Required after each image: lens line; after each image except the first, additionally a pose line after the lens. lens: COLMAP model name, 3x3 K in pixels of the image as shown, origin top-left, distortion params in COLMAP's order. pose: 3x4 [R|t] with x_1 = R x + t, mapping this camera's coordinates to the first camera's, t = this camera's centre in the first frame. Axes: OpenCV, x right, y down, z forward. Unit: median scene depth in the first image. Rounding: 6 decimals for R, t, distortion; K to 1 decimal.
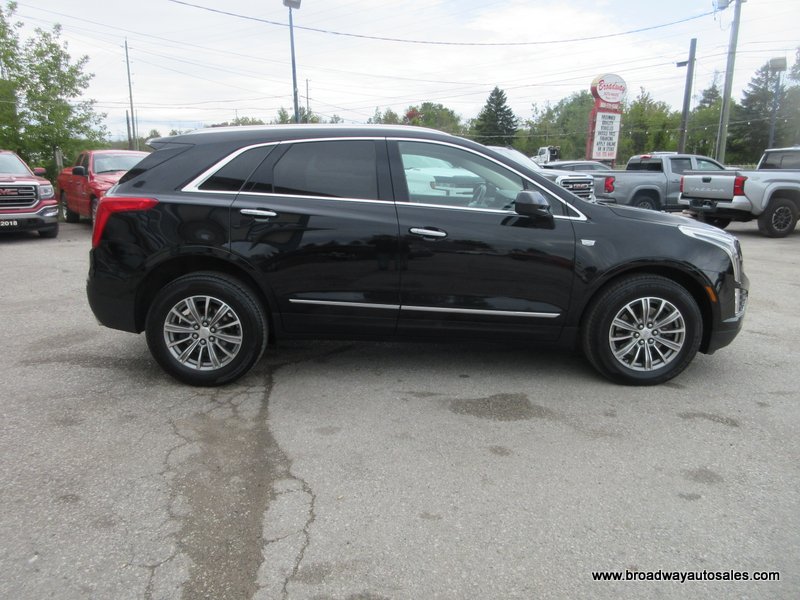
lens RADIAL K [[601.5, 0, 400.0], [0, 601.5, 300.0], [0, 0, 1]] dist [0.027190, -0.025225]
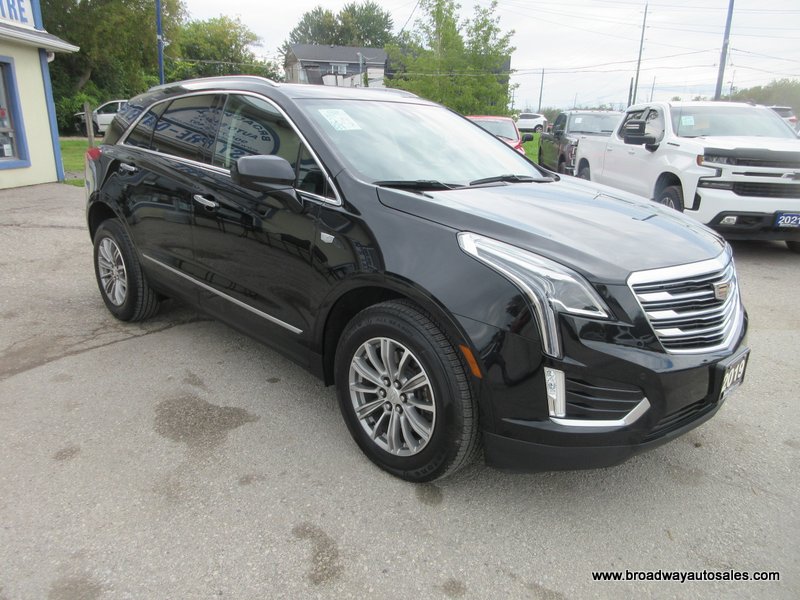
lens RADIAL K [[601.5, 0, 400.0], [0, 601.5, 300.0], [0, 0, 1]] dist [0.027190, -0.025225]
pose [[0.698100, 0.205752, -0.685801, 0.823001], [-0.172910, 0.977918, 0.117381, -0.116409], [0.694808, 0.036638, 0.718261, 0.551849]]
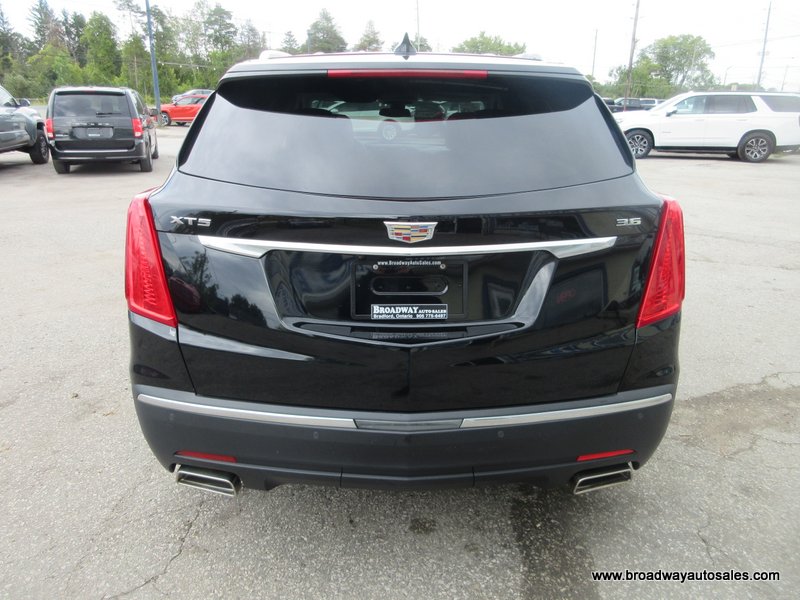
lens RADIAL K [[601.5, 0, 400.0], [0, 601.5, 300.0], [0, 0, 1]] dist [0.027190, -0.025225]
pose [[0.011810, -0.312512, 0.949840, -0.904500], [0.206254, 0.930241, 0.303499, -0.258083], [-0.978427, 0.192324, 0.075443, 1.078829]]
